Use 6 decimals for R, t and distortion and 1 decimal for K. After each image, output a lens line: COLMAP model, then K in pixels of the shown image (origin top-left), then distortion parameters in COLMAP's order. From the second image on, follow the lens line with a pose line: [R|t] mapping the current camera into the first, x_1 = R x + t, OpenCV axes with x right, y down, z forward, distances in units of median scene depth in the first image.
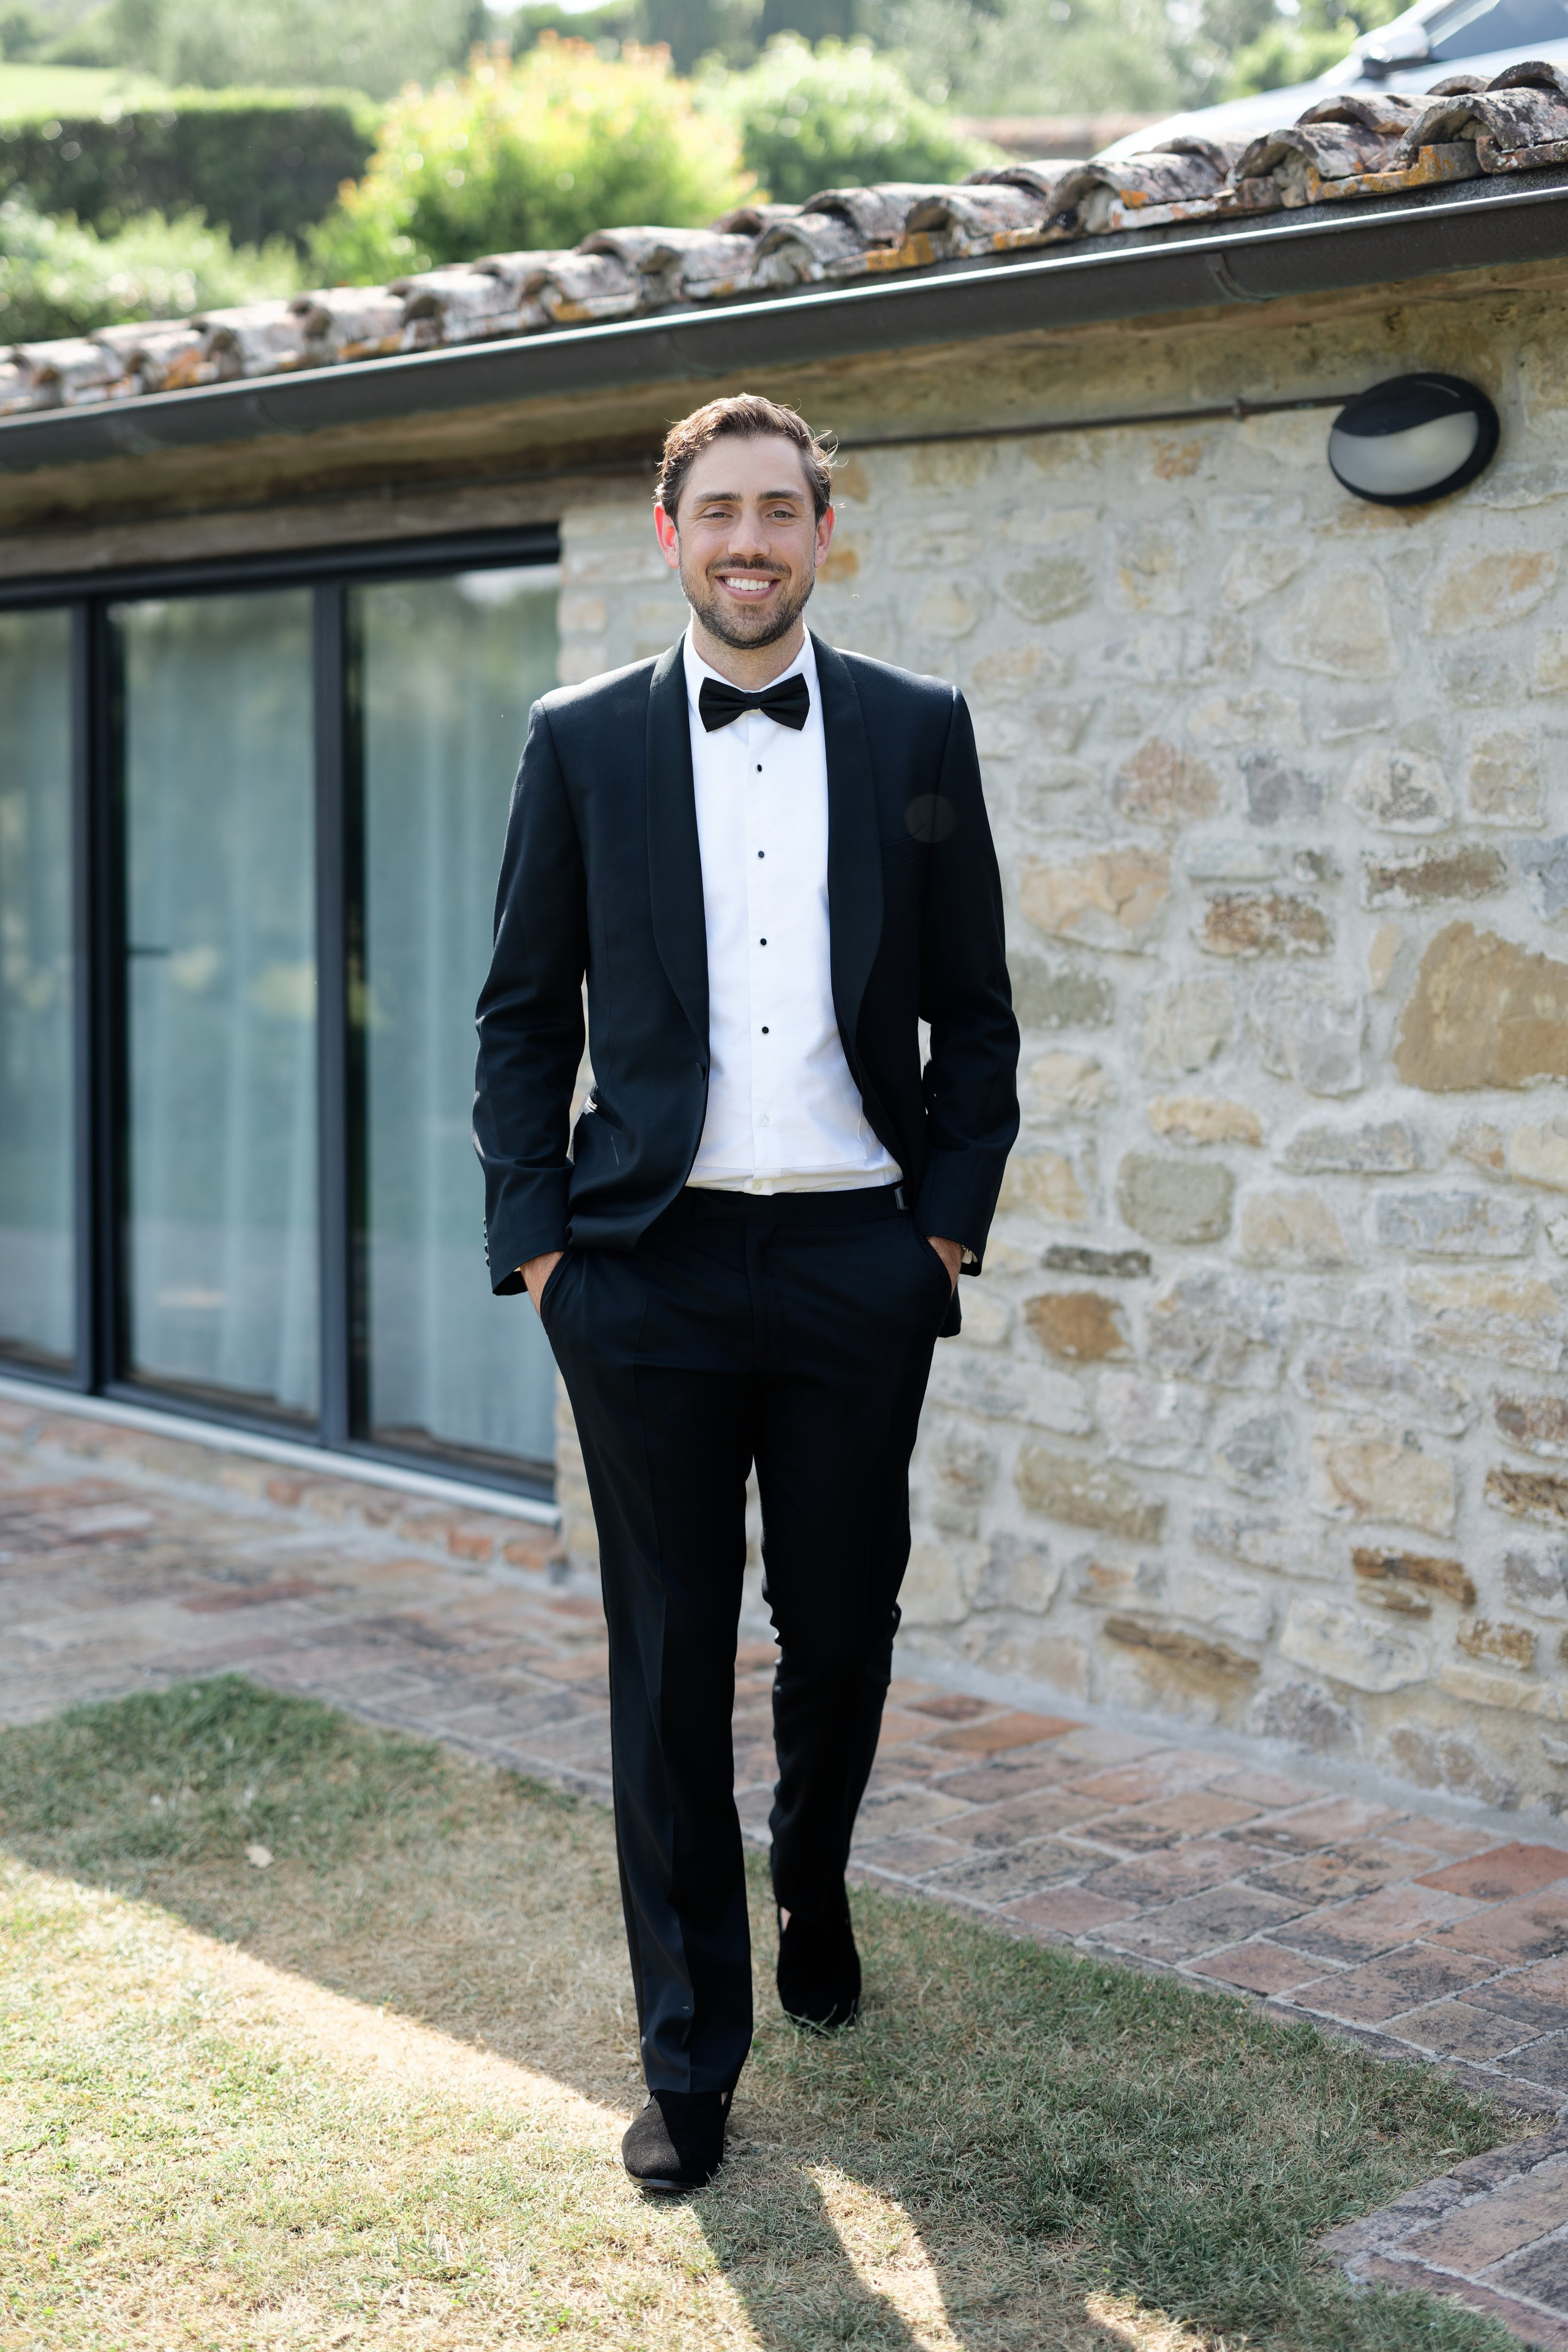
lens RADIAL K [[3767.7, 0, 787.0], [0, 3767.7, 1214.5], [0, 0, 1]] dist [-0.006597, 0.288685]
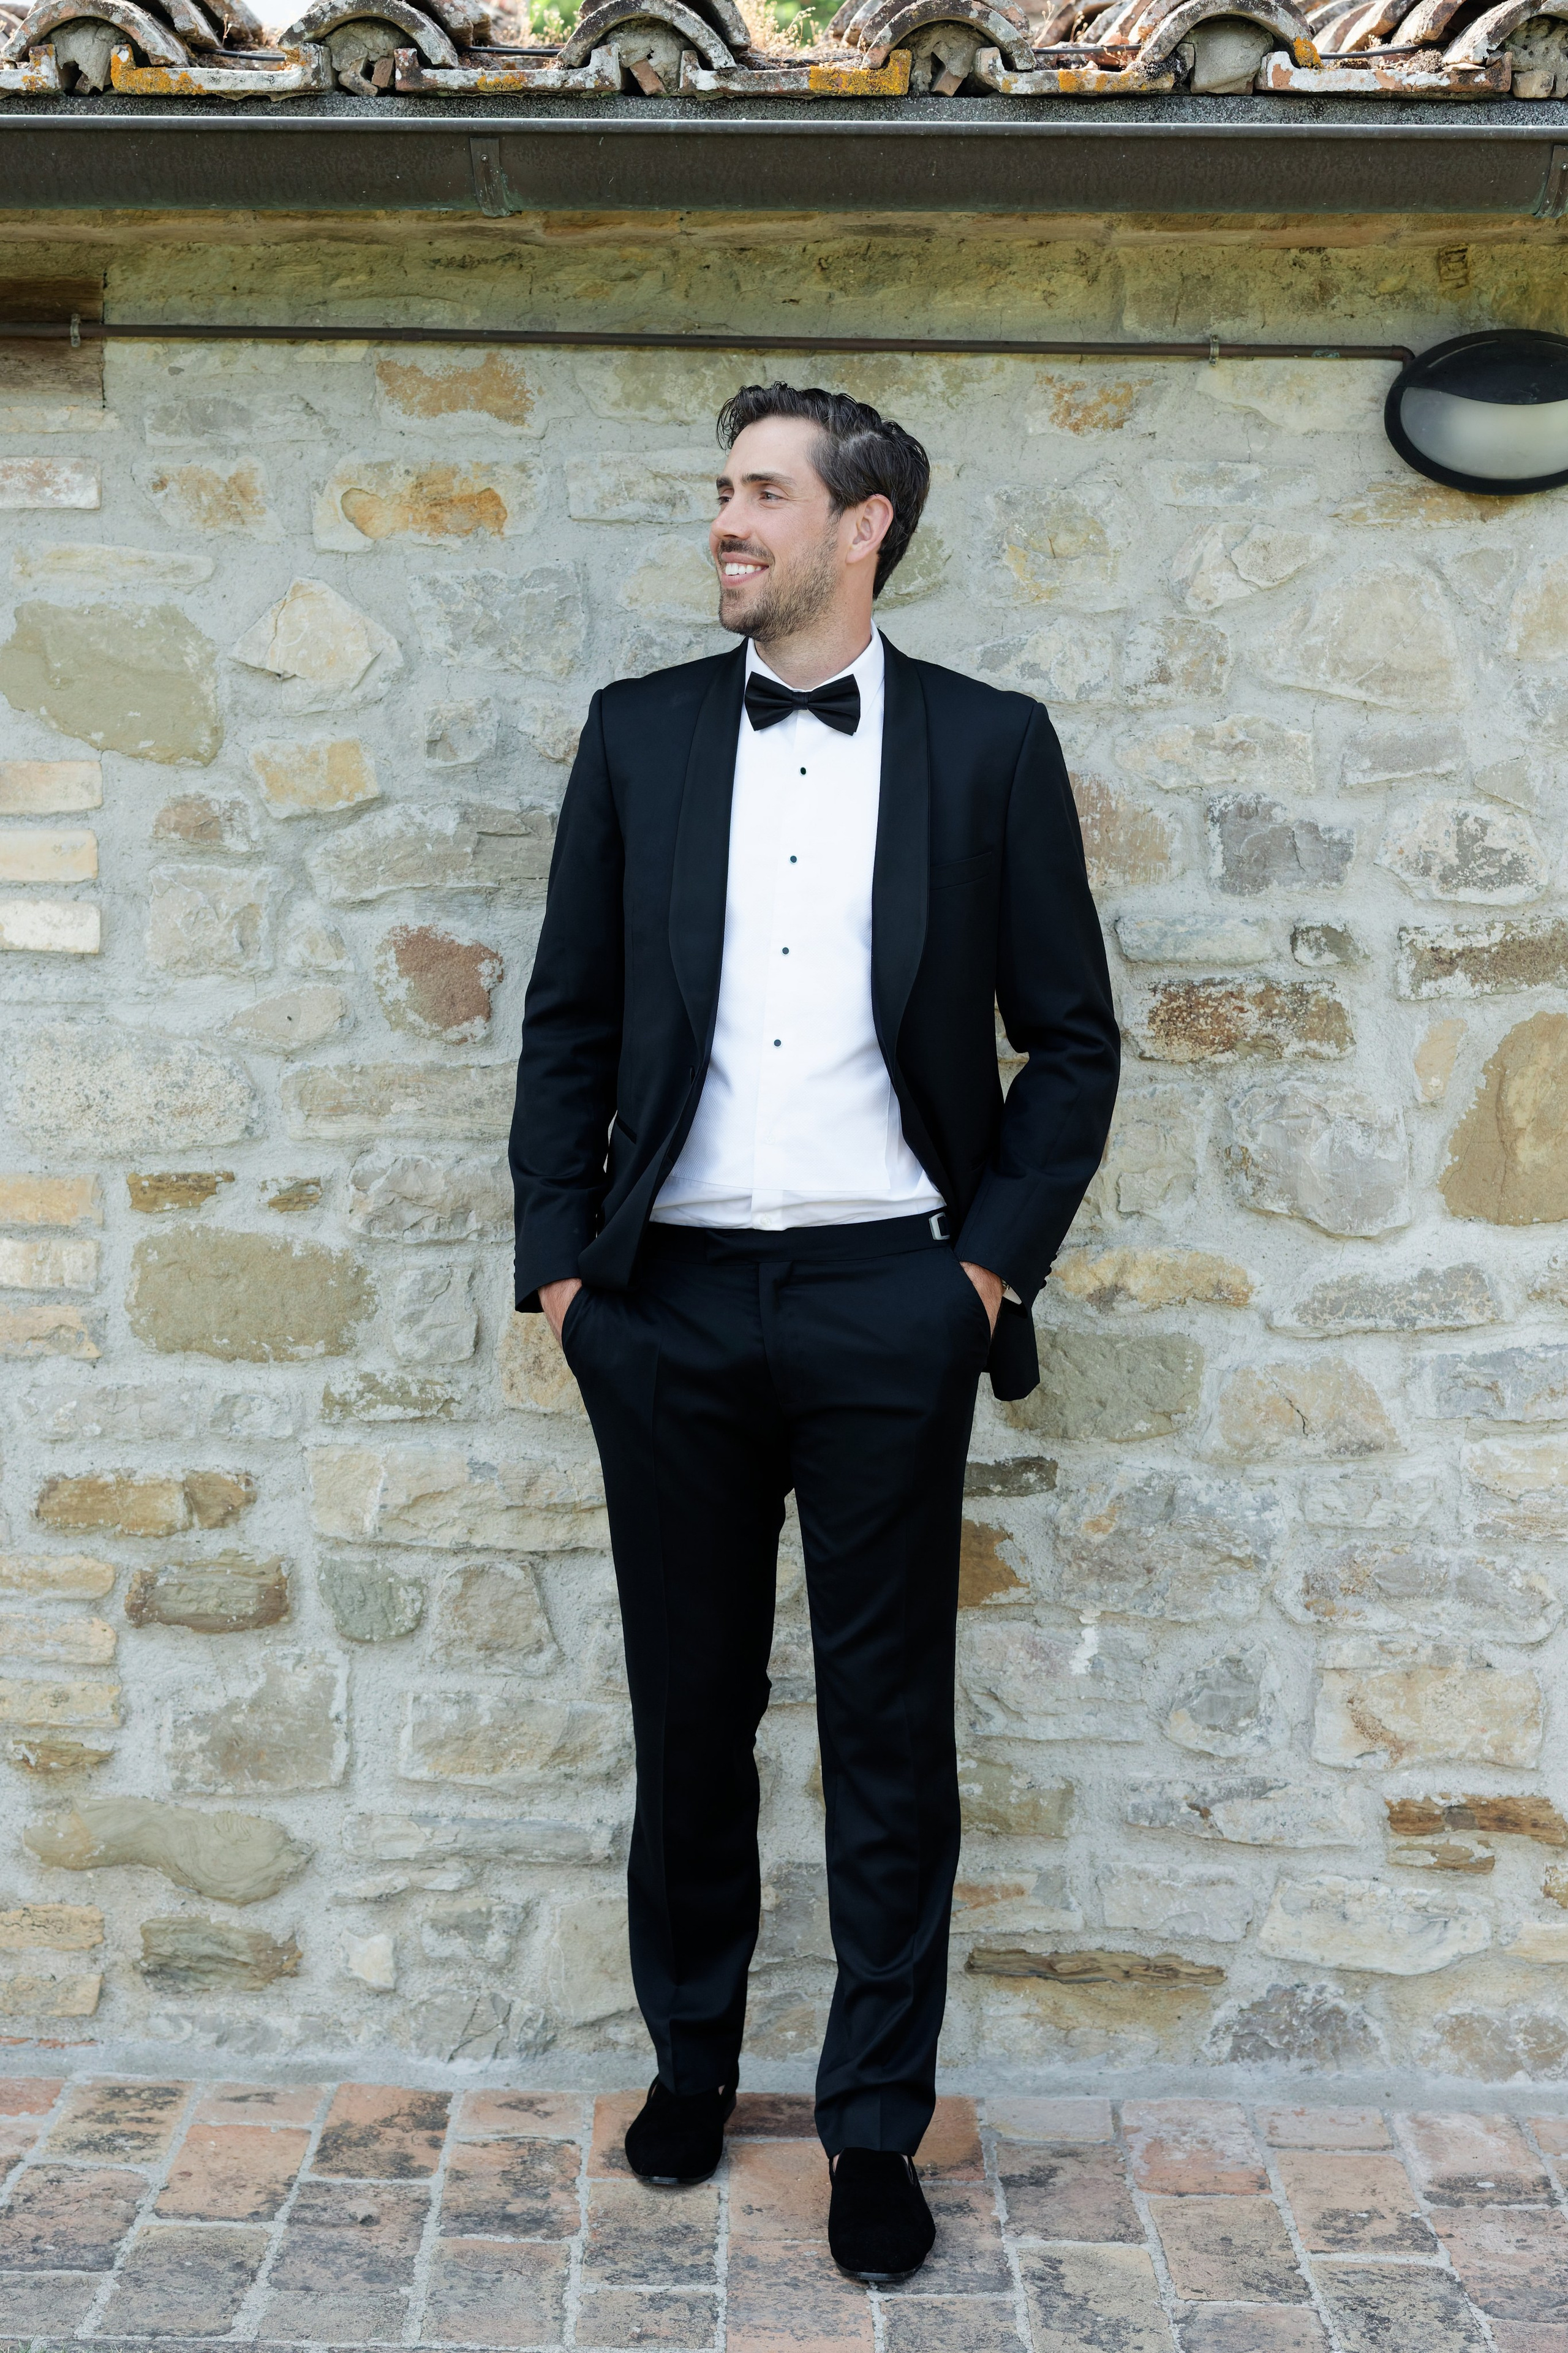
lens RADIAL K [[3769.0, 0, 787.0], [0, 3769.0, 1215.0], [0, 0, 1]] dist [-0.006597, 0.288685]
pose [[0.677406, -0.070153, 0.732256, -0.509572], [0.068902, 0.997117, 0.031787, -0.068901], [-0.732375, 0.028921, 0.680287, 0.548209]]
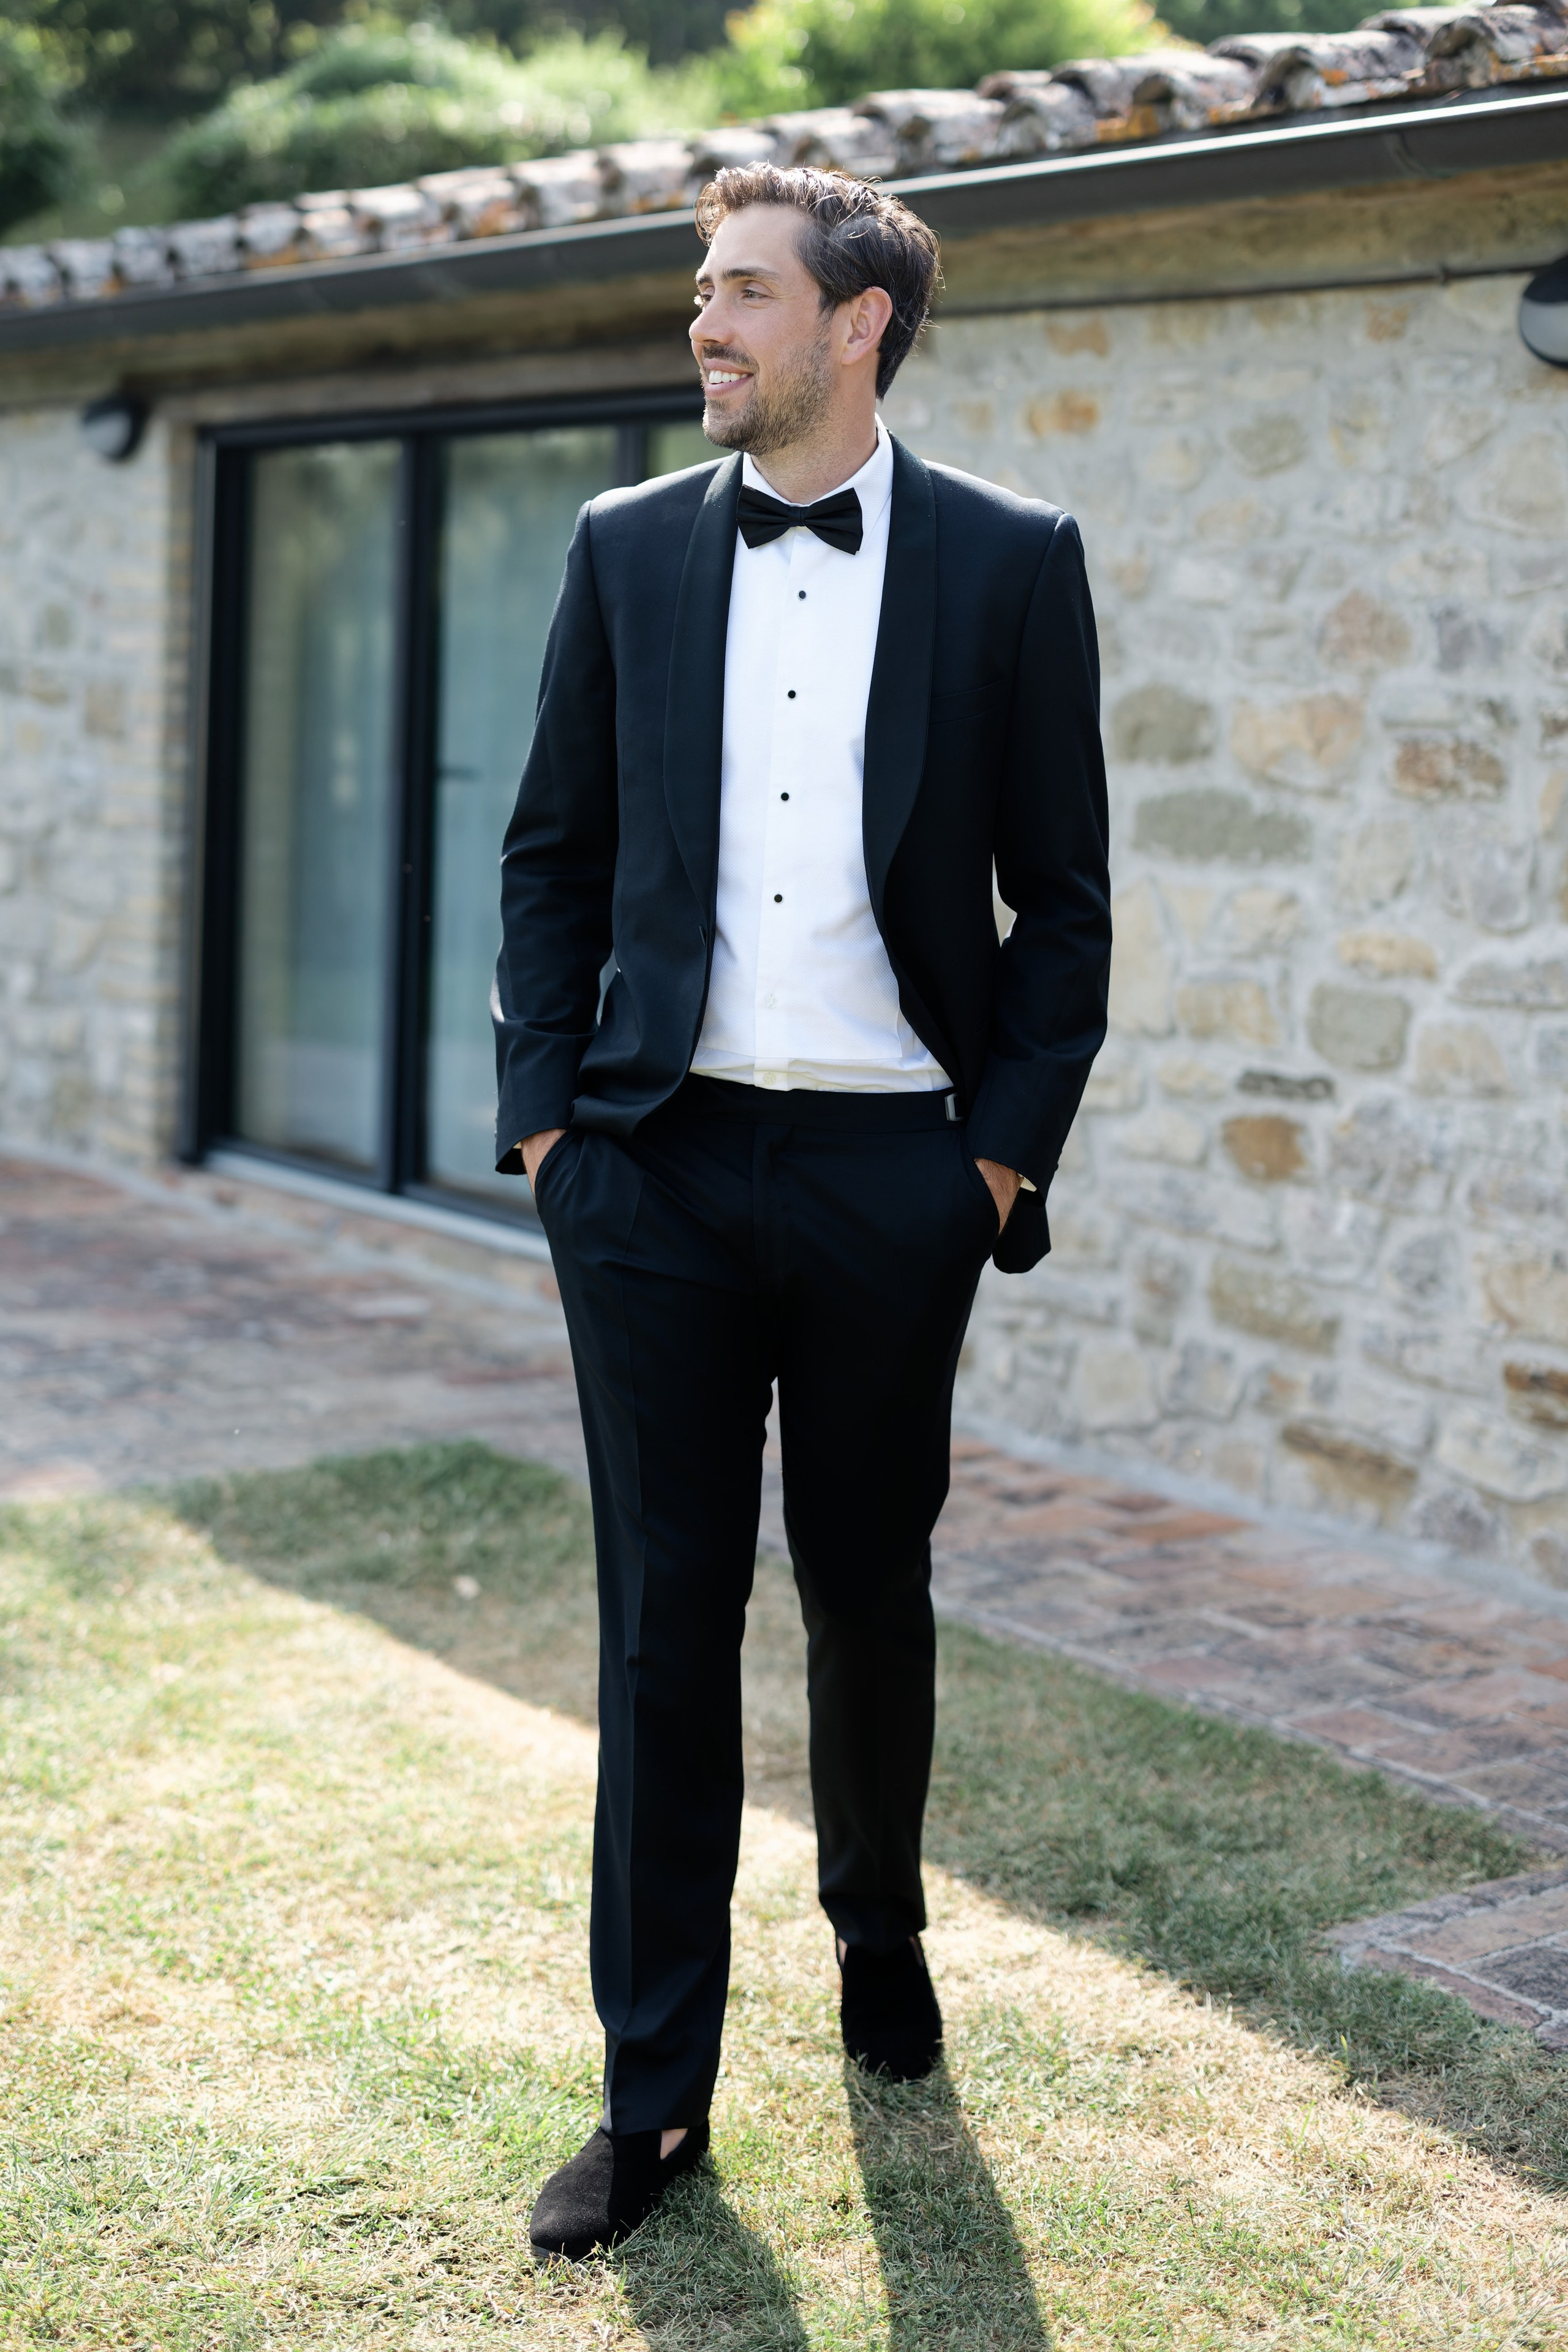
lens RADIAL K [[4070.0, 0, 688.2], [0, 4070.0, 1170.1], [0, 0, 1]] dist [0.005307, 0.260373]
pose [[0.989119, 0.043281, -0.140609, 0.082447], [-0.040846, 0.998962, 0.020157, 0.021135], [0.141336, -0.014194, 0.989860, -0.158944]]
